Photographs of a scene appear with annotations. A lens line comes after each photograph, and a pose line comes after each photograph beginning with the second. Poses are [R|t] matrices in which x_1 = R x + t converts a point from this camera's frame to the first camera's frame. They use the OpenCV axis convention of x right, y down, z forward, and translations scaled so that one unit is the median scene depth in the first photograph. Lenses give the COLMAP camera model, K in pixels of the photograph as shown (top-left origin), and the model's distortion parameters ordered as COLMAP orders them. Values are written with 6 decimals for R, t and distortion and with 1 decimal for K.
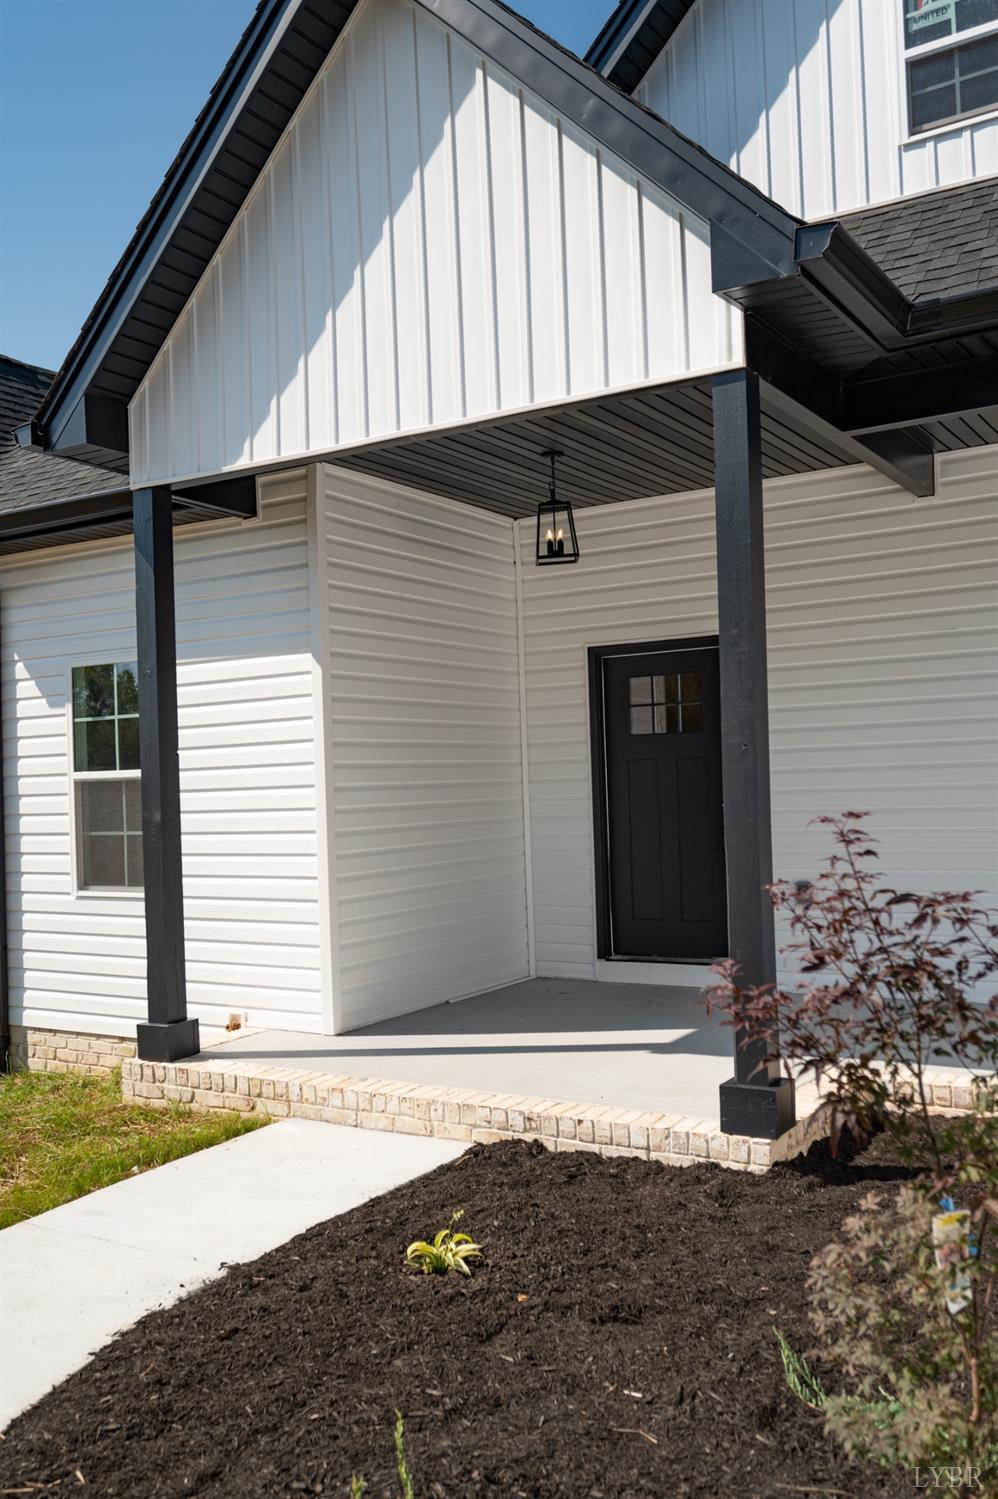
lens RADIAL K [[1287.1, 0, 499.0], [0, 1287.1, 749.5], [0, 0, 1]] dist [0.003379, -0.000890]
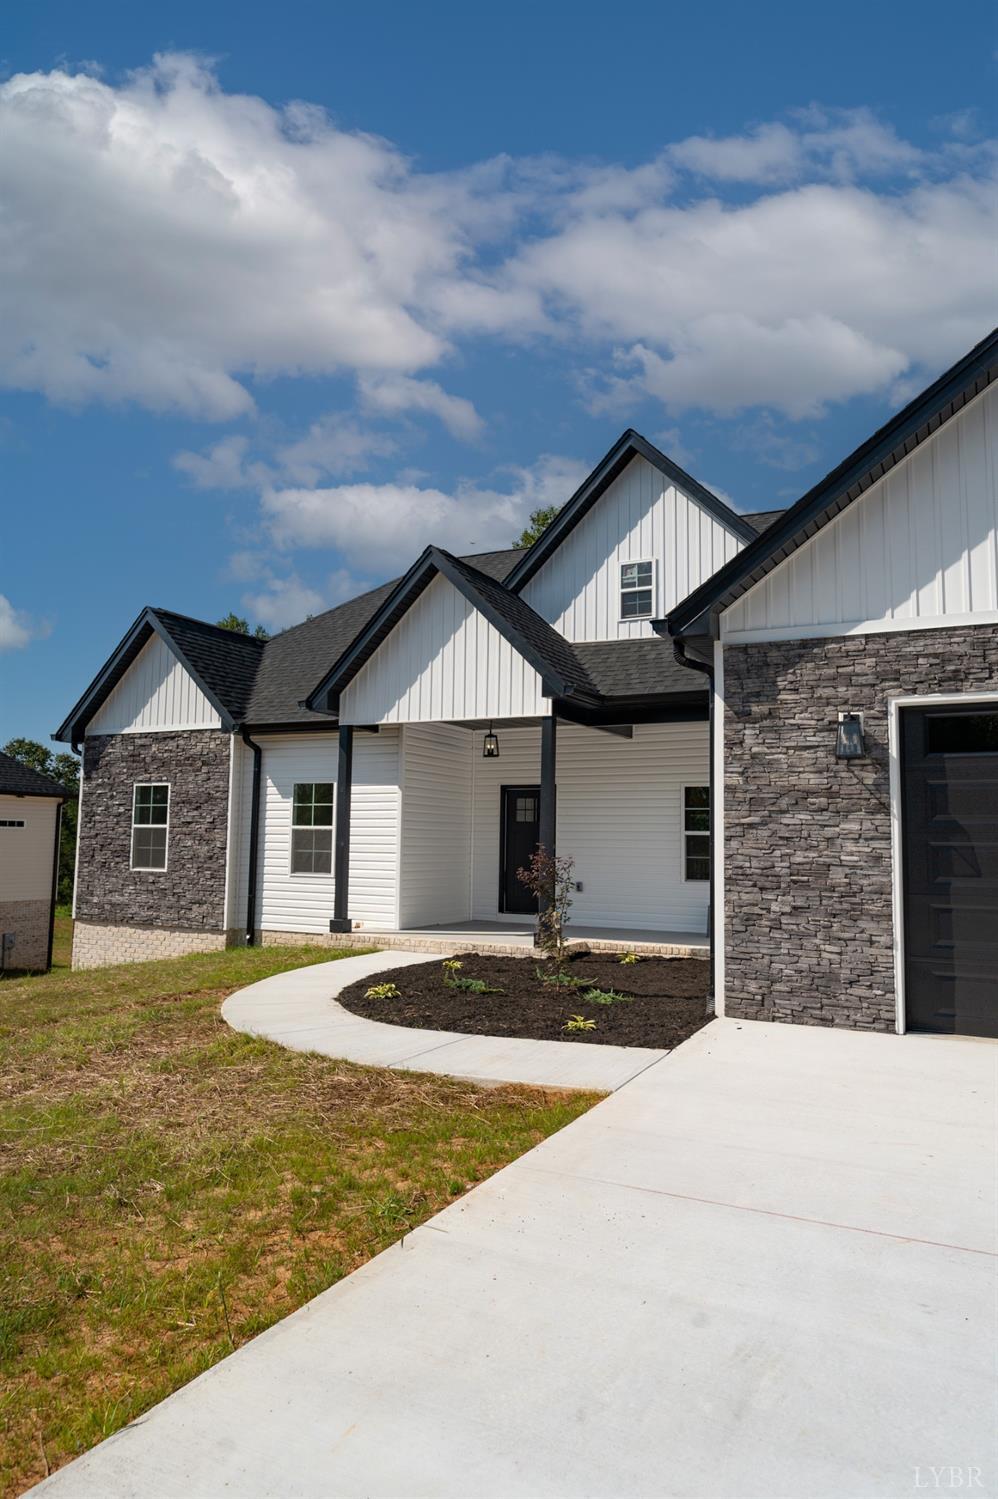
lens RADIAL K [[982.9, 0, 499.0], [0, 982.9, 749.5], [0, 0, 1]] dist [-0.000980, -0.000537]
pose [[0.996227, 0.055805, 0.066471, -0.076723], [-0.050942, 0.996049, -0.072738, -0.012482], [-0.070267, 0.069078, 0.995134, -1.062812]]
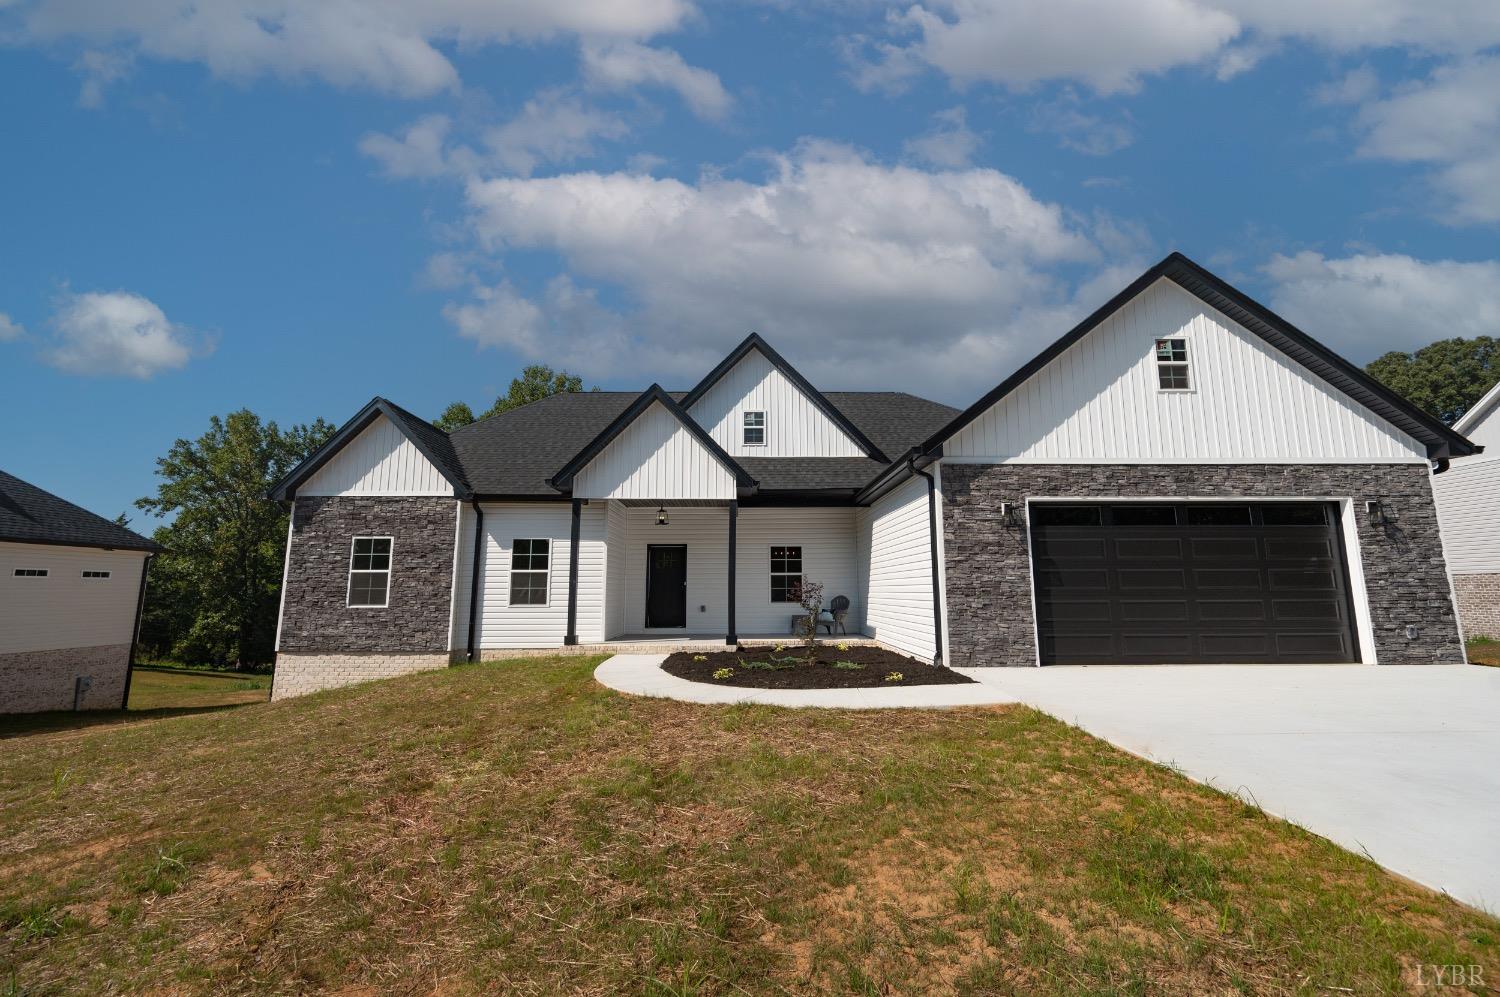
lens RADIAL K [[613.0, 0, 750.0], [0, 613.0, 498.5], [0, 0, 1]] dist [-0.001048, -0.000003]
pose [[0.837007, 0.115405, 0.534885, -0.791850], [-0.039024, 0.987607, -0.152017, 0.060716], [-0.545799, 0.106366, 0.831137, -0.810307]]
